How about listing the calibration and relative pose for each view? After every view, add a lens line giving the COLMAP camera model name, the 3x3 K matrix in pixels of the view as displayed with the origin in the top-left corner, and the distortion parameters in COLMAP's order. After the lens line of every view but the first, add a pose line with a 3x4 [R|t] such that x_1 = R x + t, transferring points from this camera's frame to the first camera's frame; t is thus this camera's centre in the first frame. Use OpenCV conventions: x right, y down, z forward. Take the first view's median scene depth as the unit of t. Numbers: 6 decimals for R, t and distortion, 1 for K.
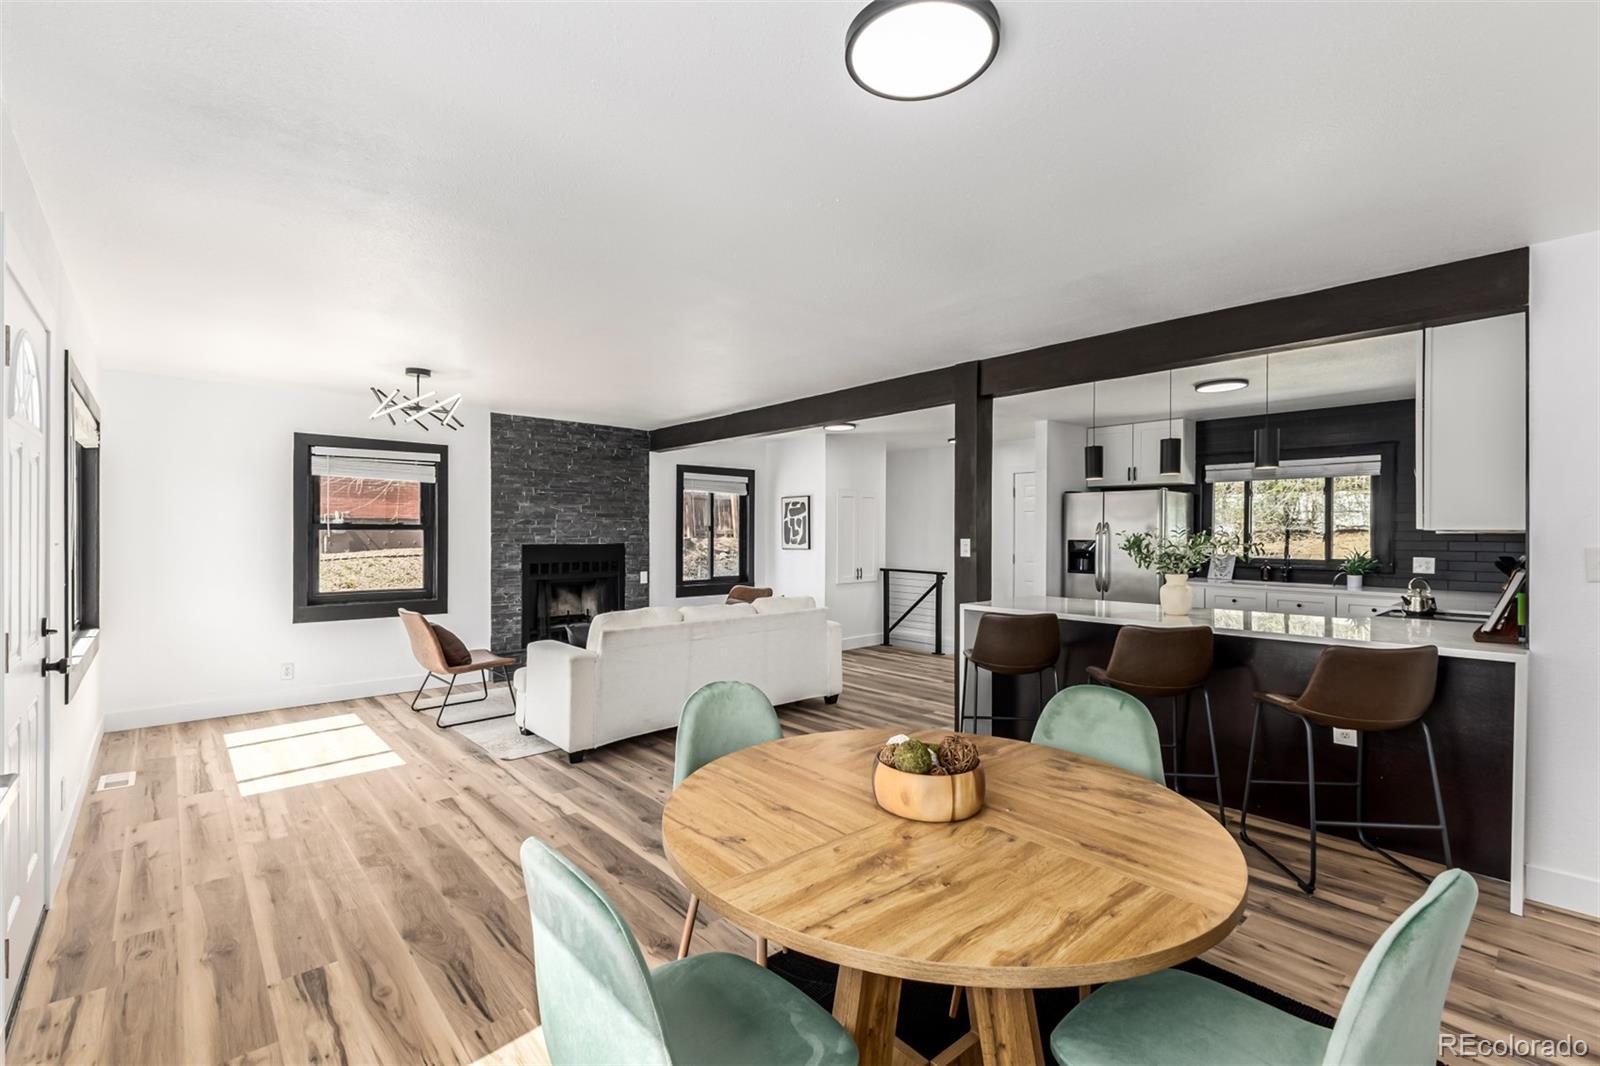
lens RADIAL K [[703.5, 0, 787.9], [0, 703.5, 535.6], [0, 0, 1]] dist [0.010274, -0.003270]
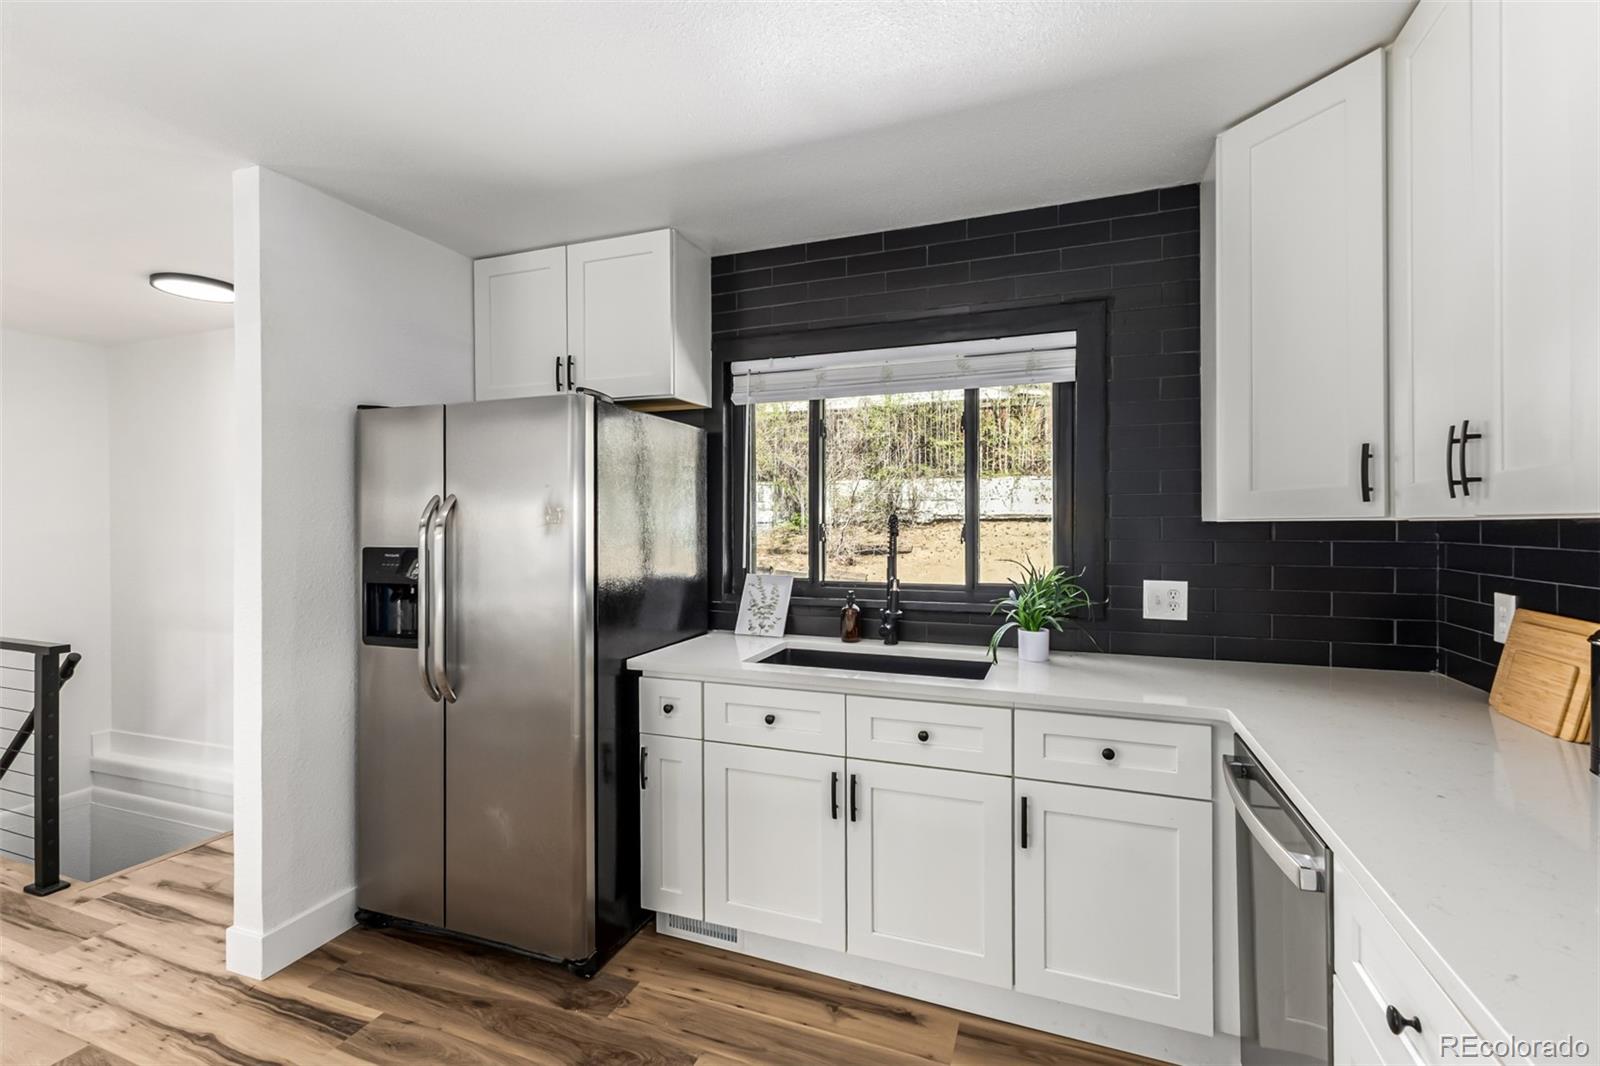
lens RADIAL K [[703.5, 0, 791.4], [0, 703.5, 527.8], [0, 0, 1]] dist [0.010274, -0.003270]
pose [[0.889776, -0.009337, 0.456302, 0.476183], [0.008941, 0.999955, 0.003027, -0.002374], [-0.456310, 0.001387, 0.889820, 0.674288]]
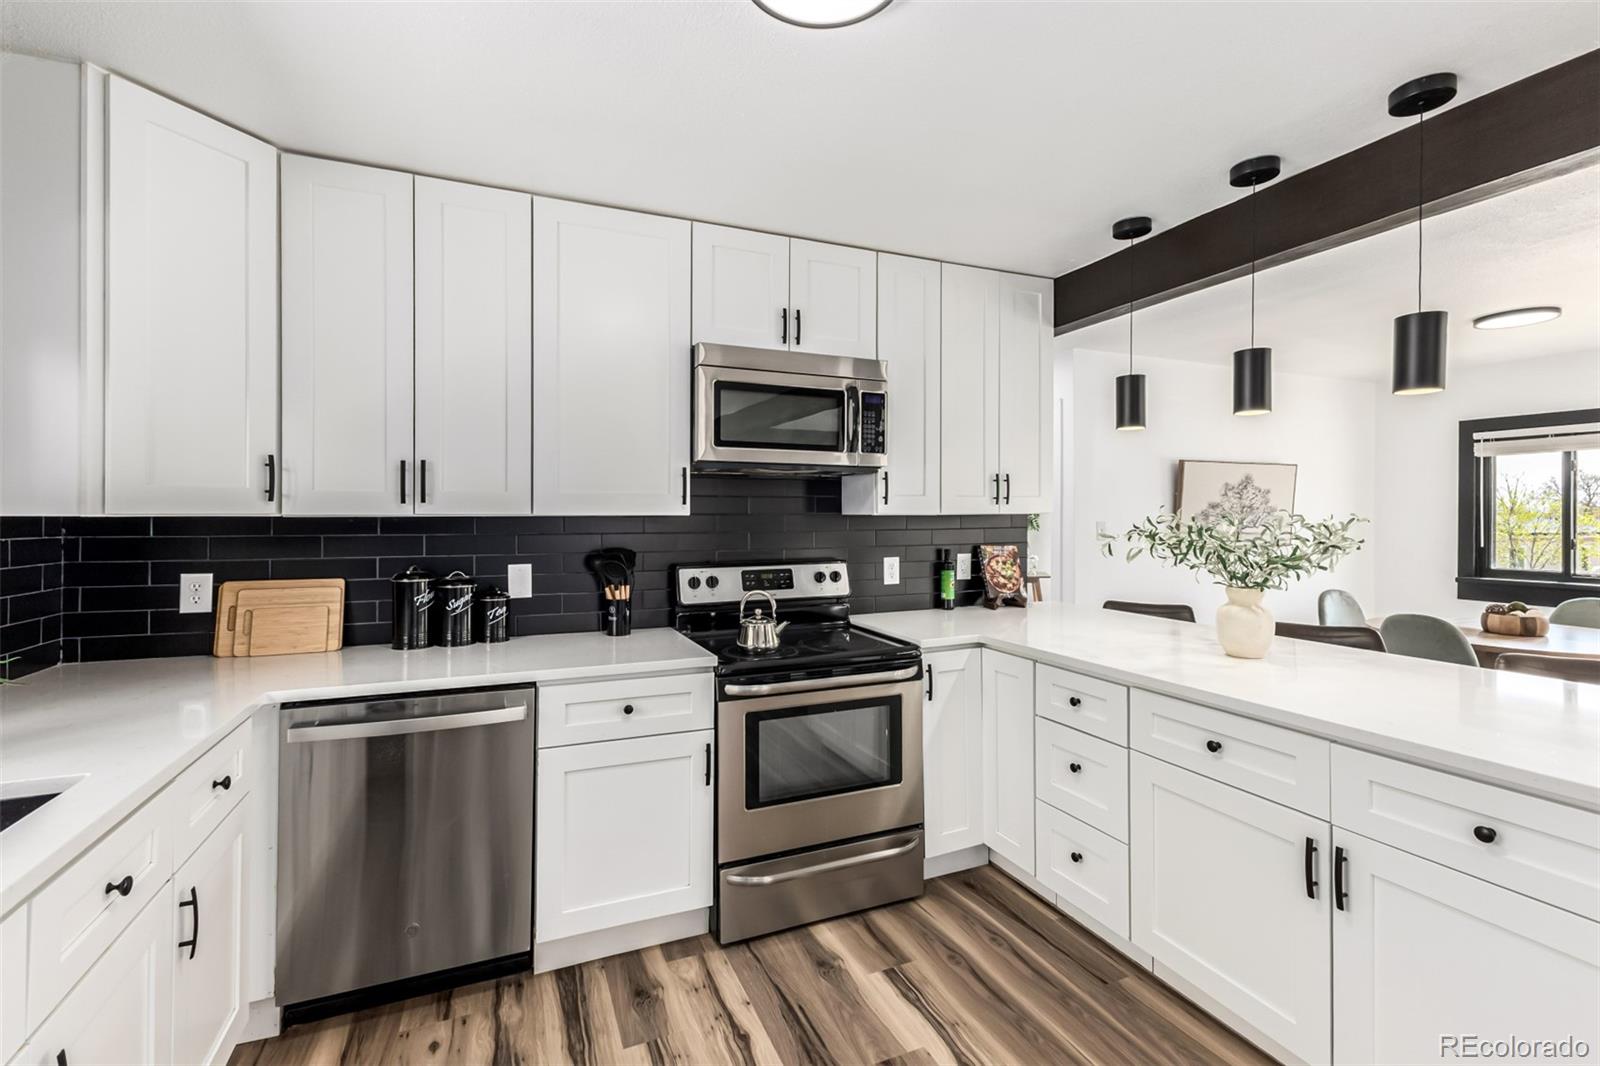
lens RADIAL K [[703.5, 0, 799.0], [0, 703.5, 519.0], [0, 0, 1]] dist [0.010274, -0.003270]
pose [[-0.945654, -0.005027, 0.325137, 0.447466], [-0.001637, 0.999941, 0.010699, -0.005007], [-0.325171, 0.009585, -0.945607, 1.044002]]
